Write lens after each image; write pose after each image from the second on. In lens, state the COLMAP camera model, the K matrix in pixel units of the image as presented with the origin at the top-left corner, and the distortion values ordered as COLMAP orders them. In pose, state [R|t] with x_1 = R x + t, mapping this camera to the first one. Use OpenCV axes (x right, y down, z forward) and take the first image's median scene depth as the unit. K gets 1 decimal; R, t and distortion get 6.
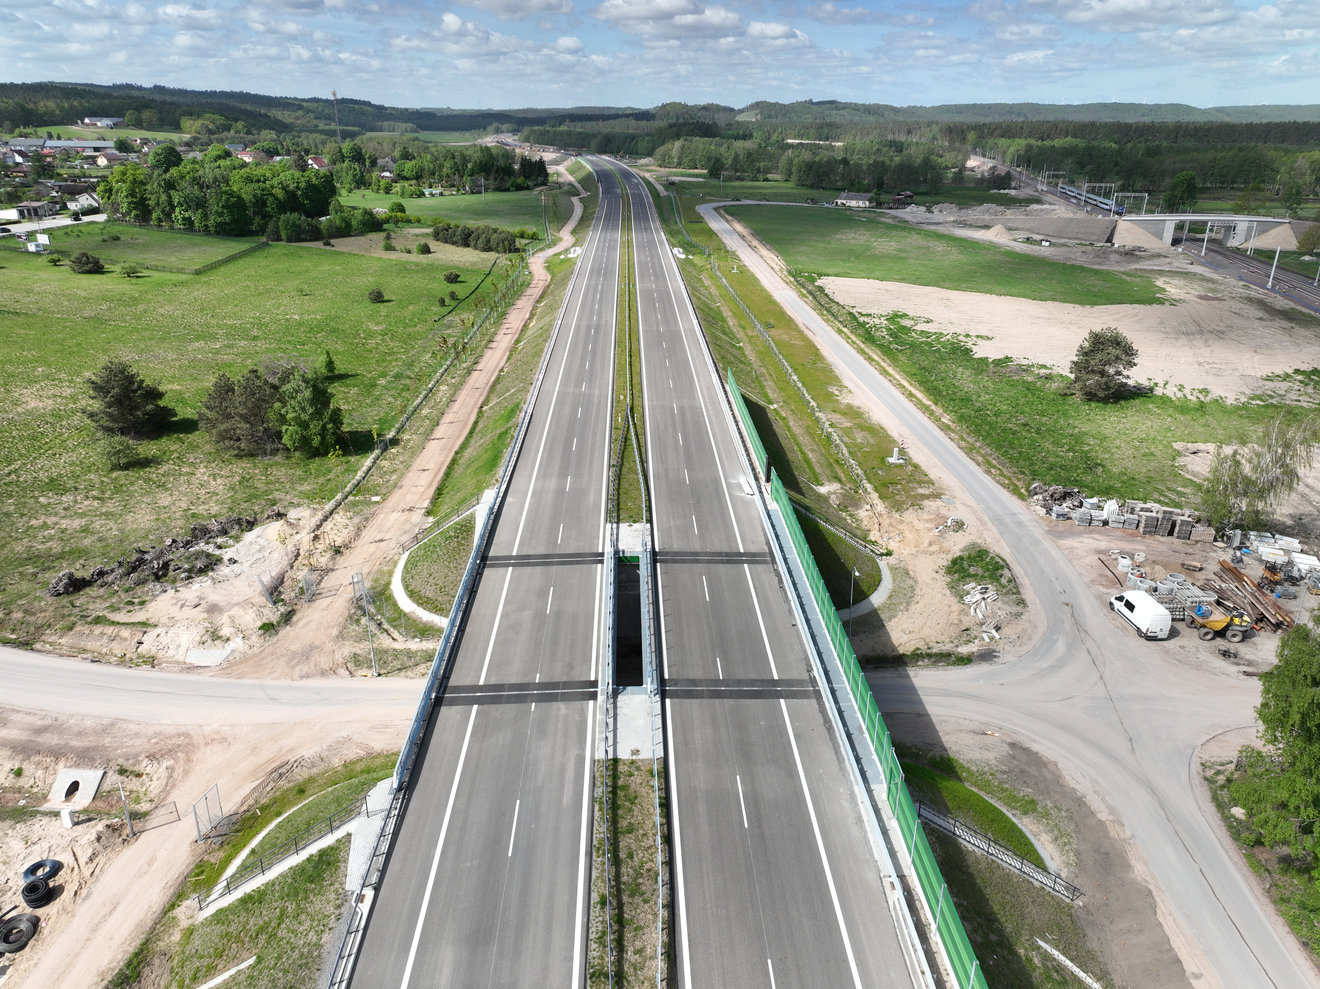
lens RADIAL K [[922.1, 0, 692.9], [0, 922.1, 493.5], [0, 0, 1]] dist [0.017485, 0.006177]
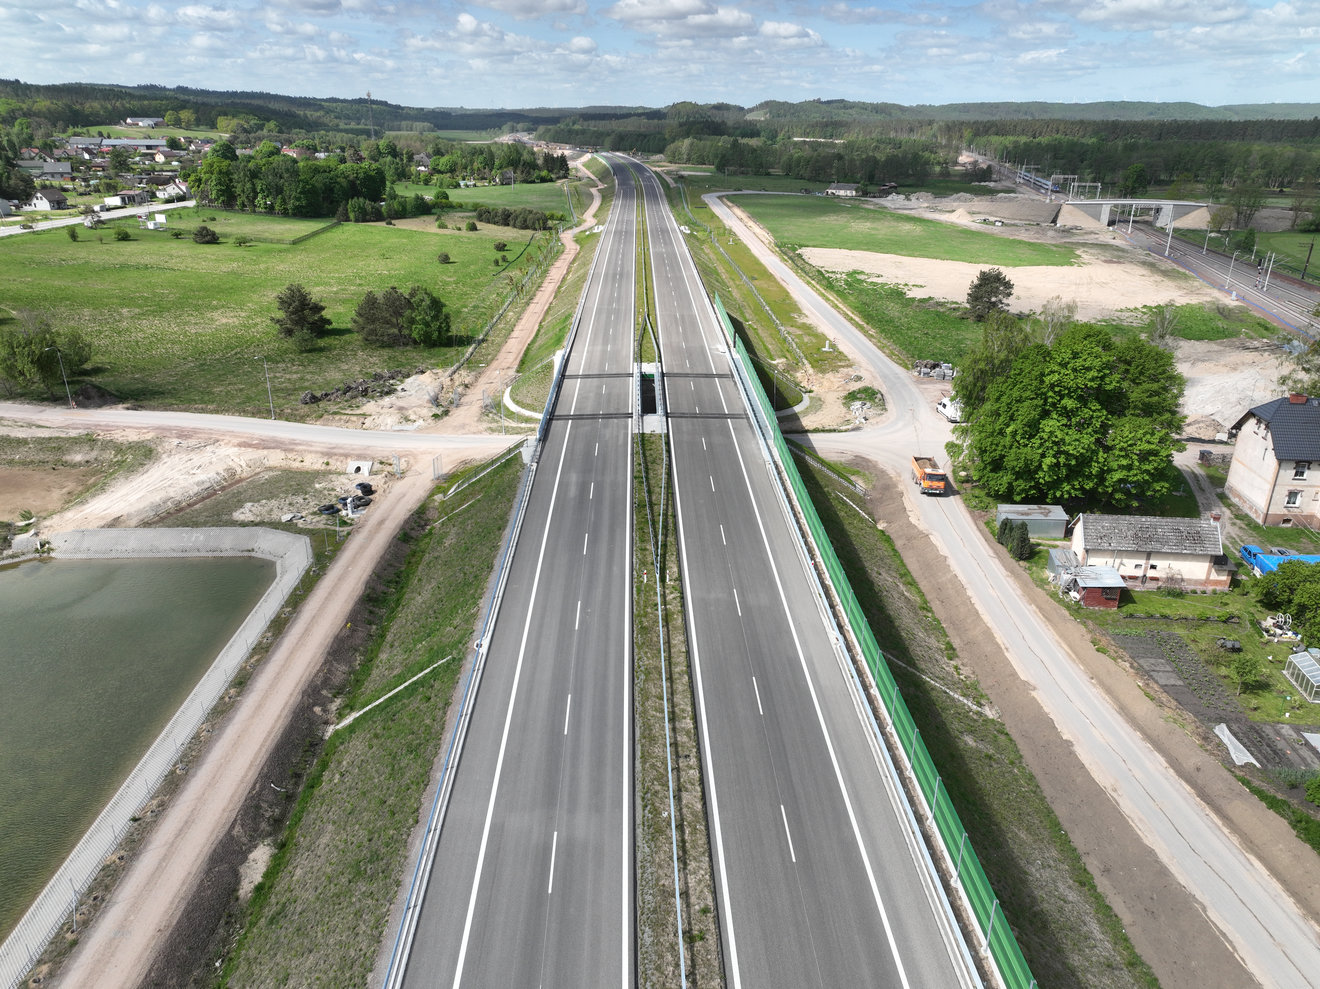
lens RADIAL K [[928.7, 0, 660.0], [0, 928.7, 494.5], [0, 0, 1]] dist [0.018173, 0.005535]
pose [[0.999008, 0.016184, -0.041477, 0.006212], [-0.016219, 0.999868, -0.000490, 0.066583], [0.041464, 0.001162, 0.999139, -0.163093]]
